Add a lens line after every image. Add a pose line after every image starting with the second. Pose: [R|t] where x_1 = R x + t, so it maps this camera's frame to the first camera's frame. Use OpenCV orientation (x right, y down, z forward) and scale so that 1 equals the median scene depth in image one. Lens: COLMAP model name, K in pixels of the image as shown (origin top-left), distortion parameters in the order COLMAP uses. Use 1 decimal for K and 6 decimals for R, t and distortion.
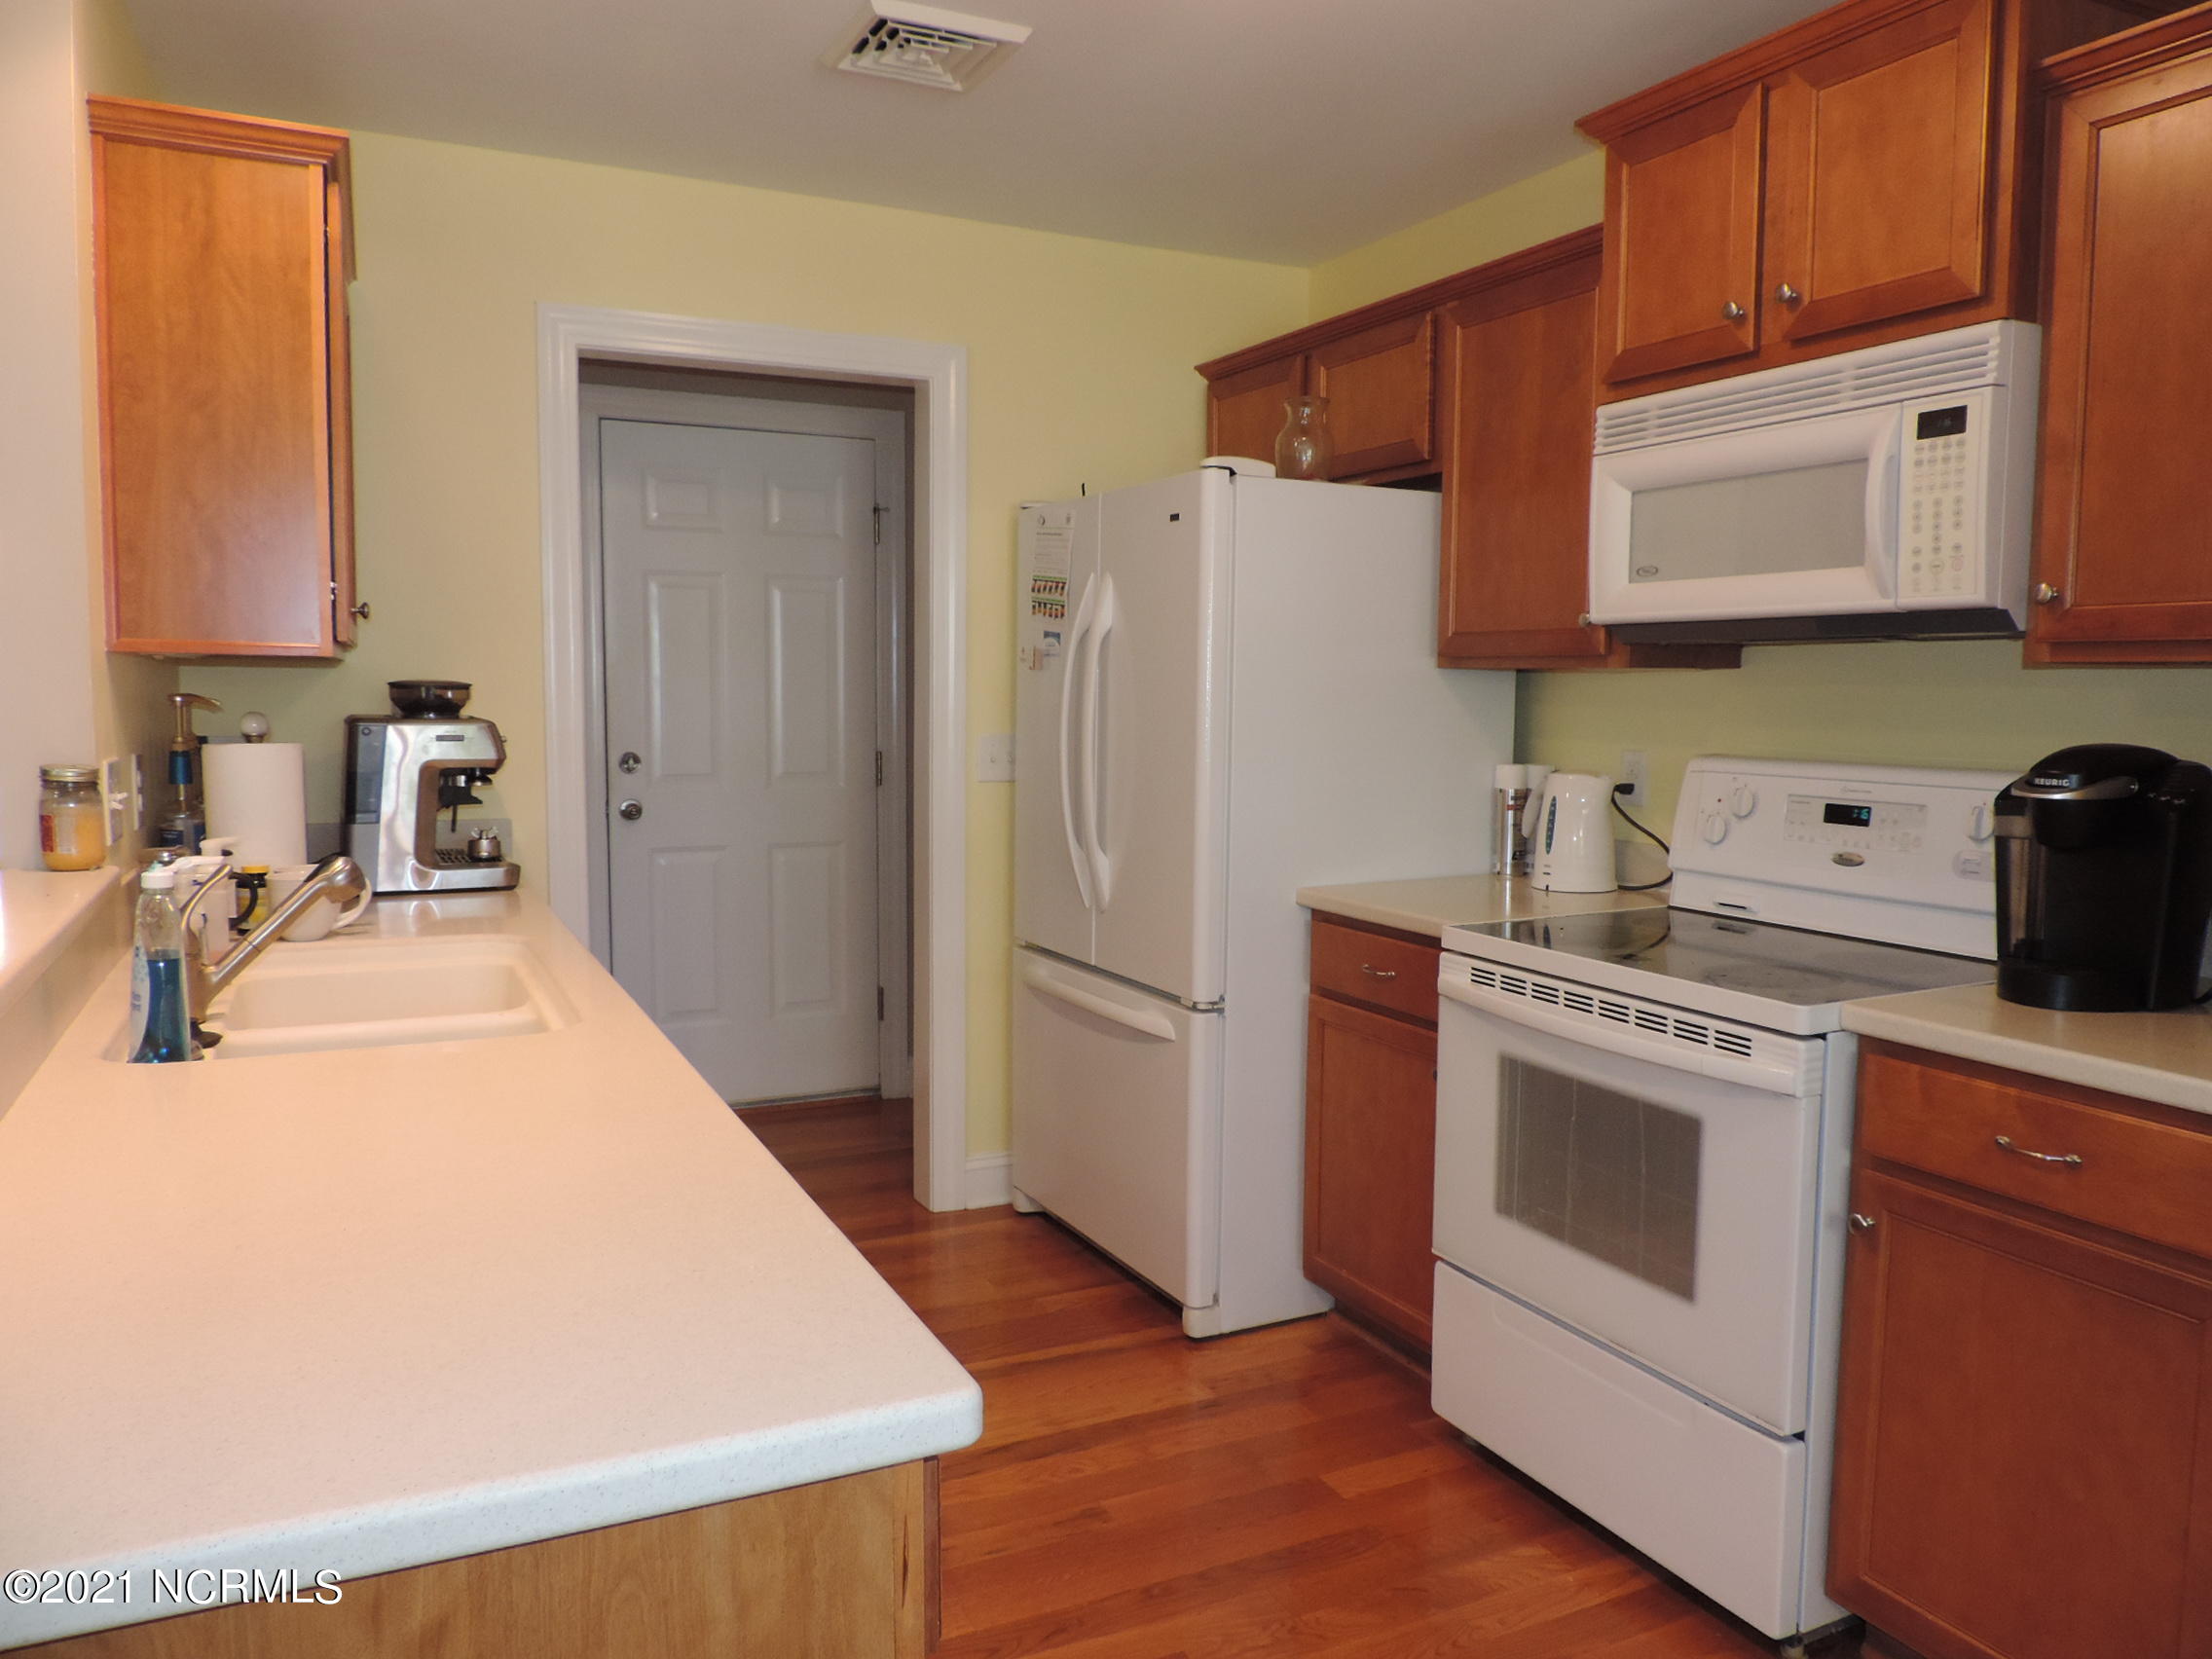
lens RADIAL K [[1566.3, 0, 1106.0], [0, 1566.3, 829.5], [0, 0, 1]] dist [-0.009283, -0.002229]
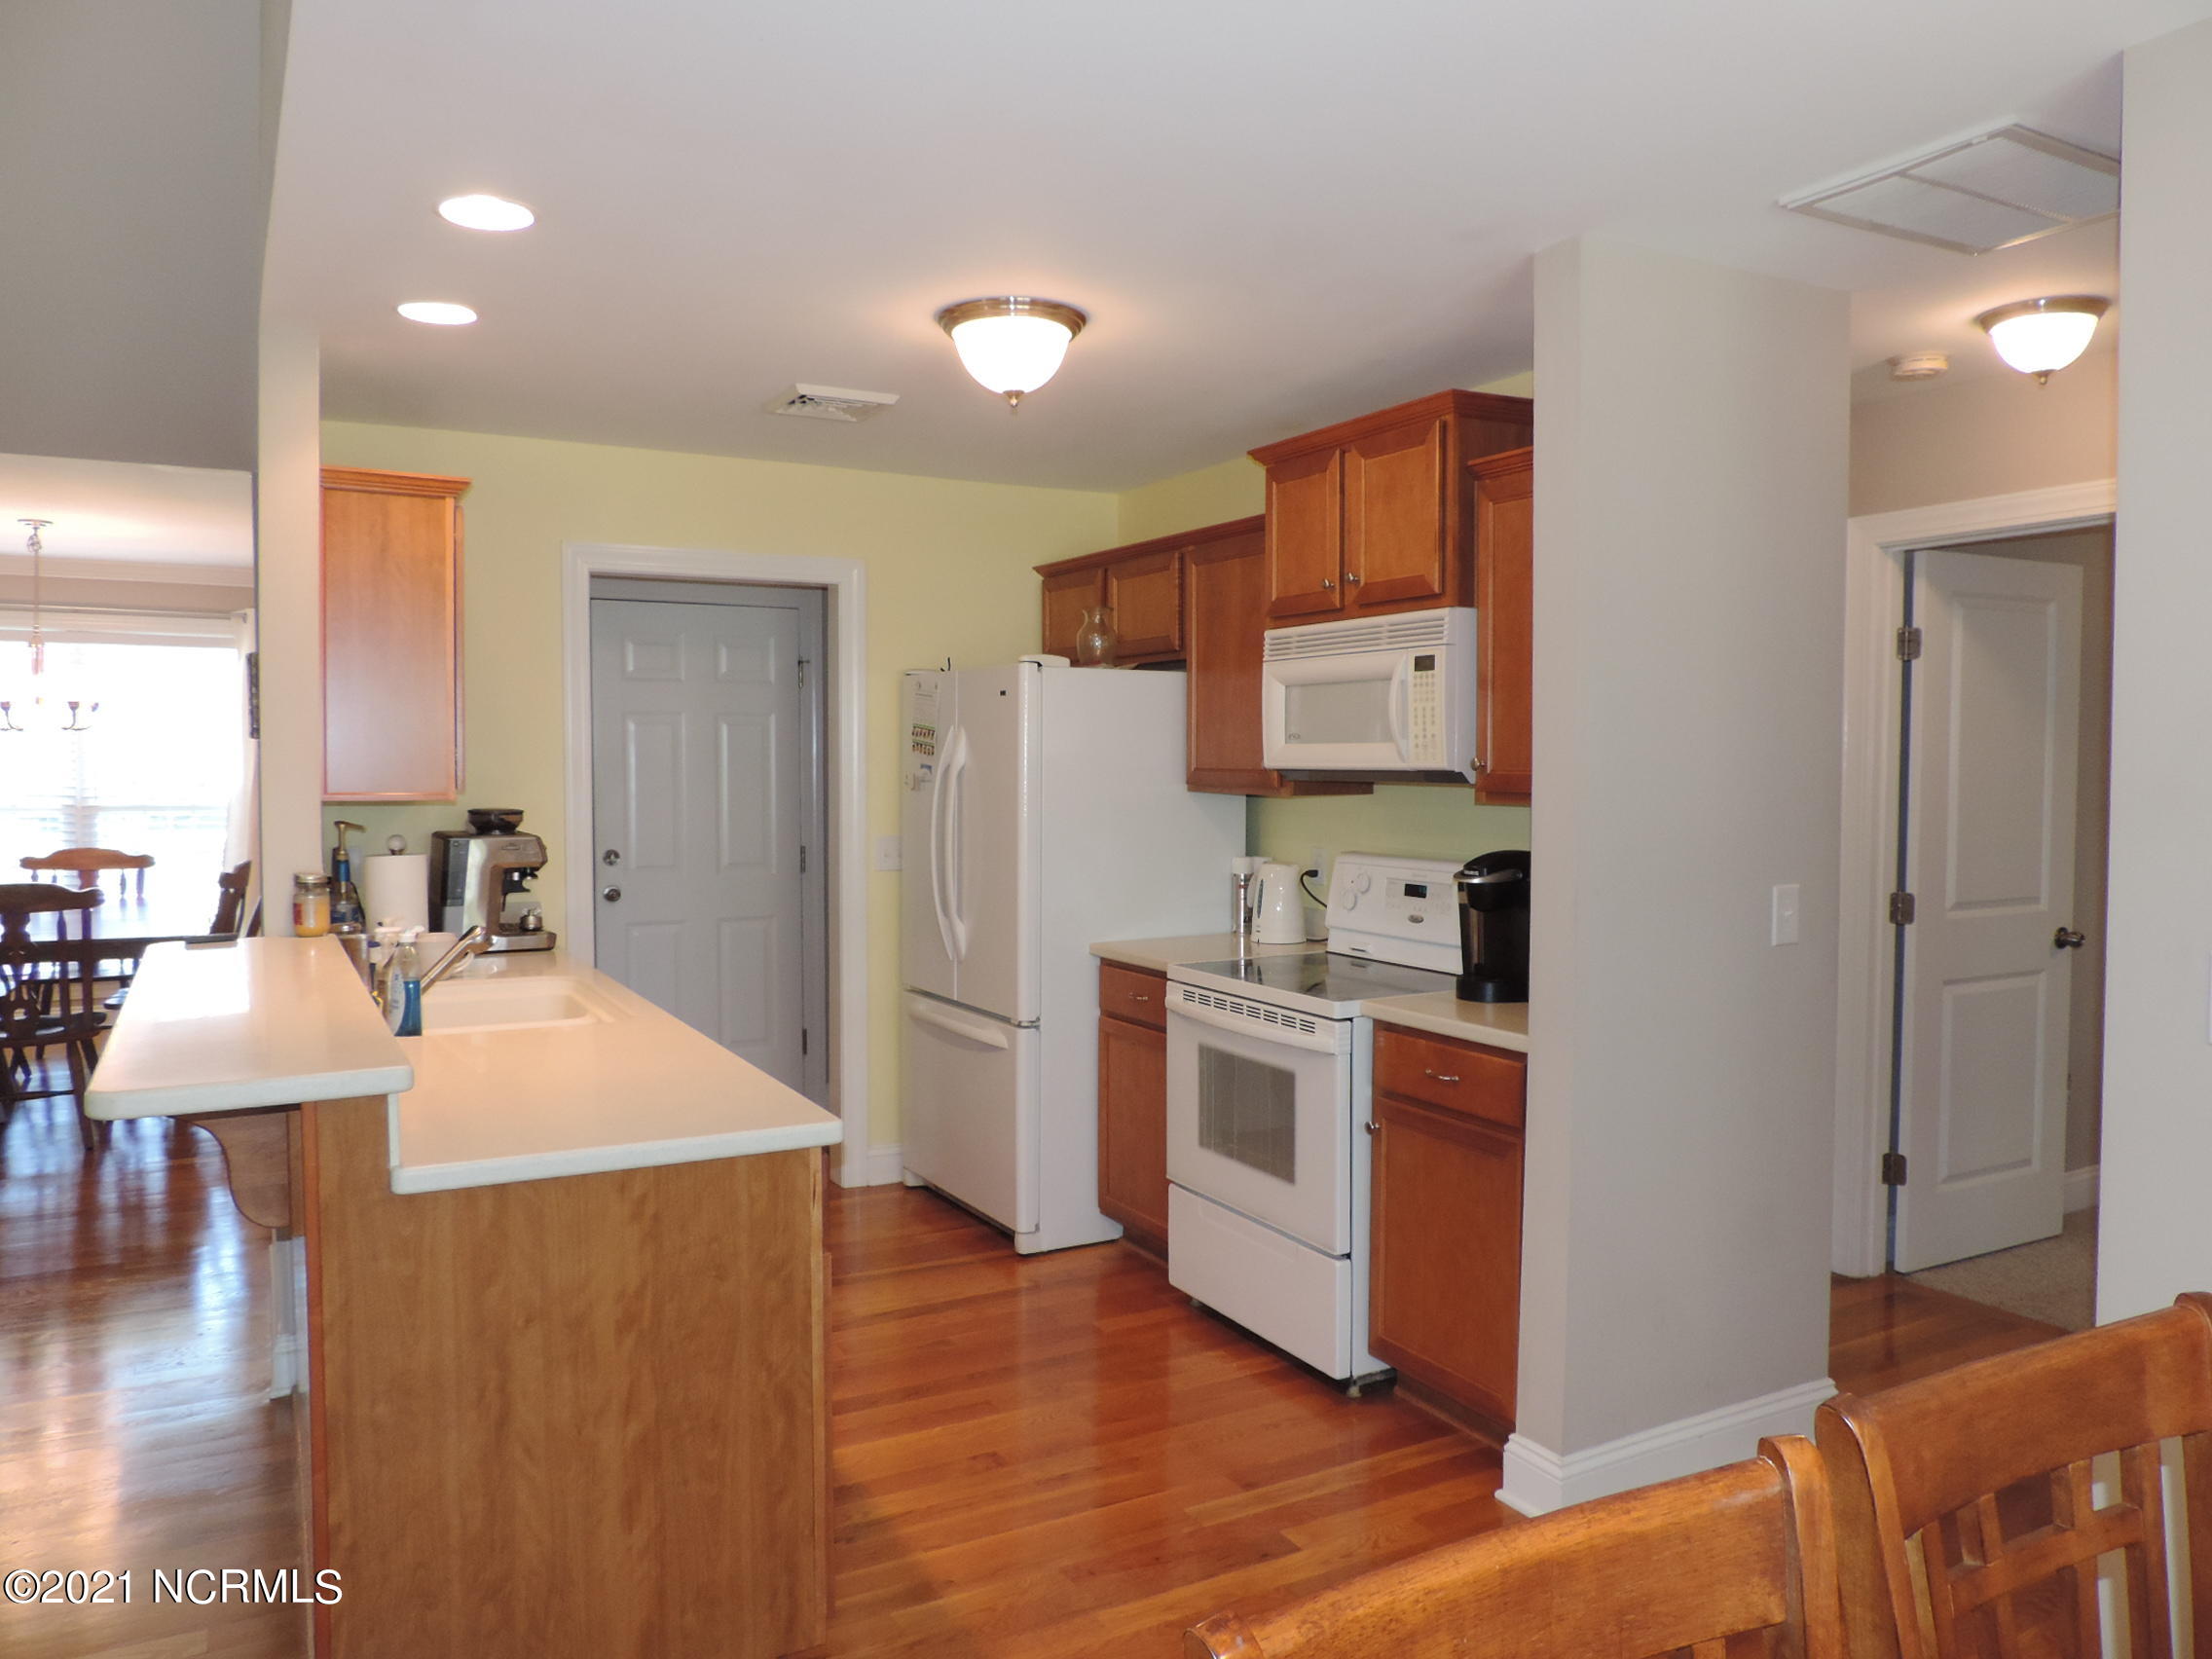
lens RADIAL K [[1566.3, 0, 1106.0], [0, 1566.3, 829.5], [0, 0, 1]] dist [-0.009283, -0.002229]
pose [[0.998823, -0.008861, 0.047695, 0.072843], [0.011077, 0.998861, -0.046415, -0.000742], [-0.047229, 0.046889, 0.997783, -0.505495]]
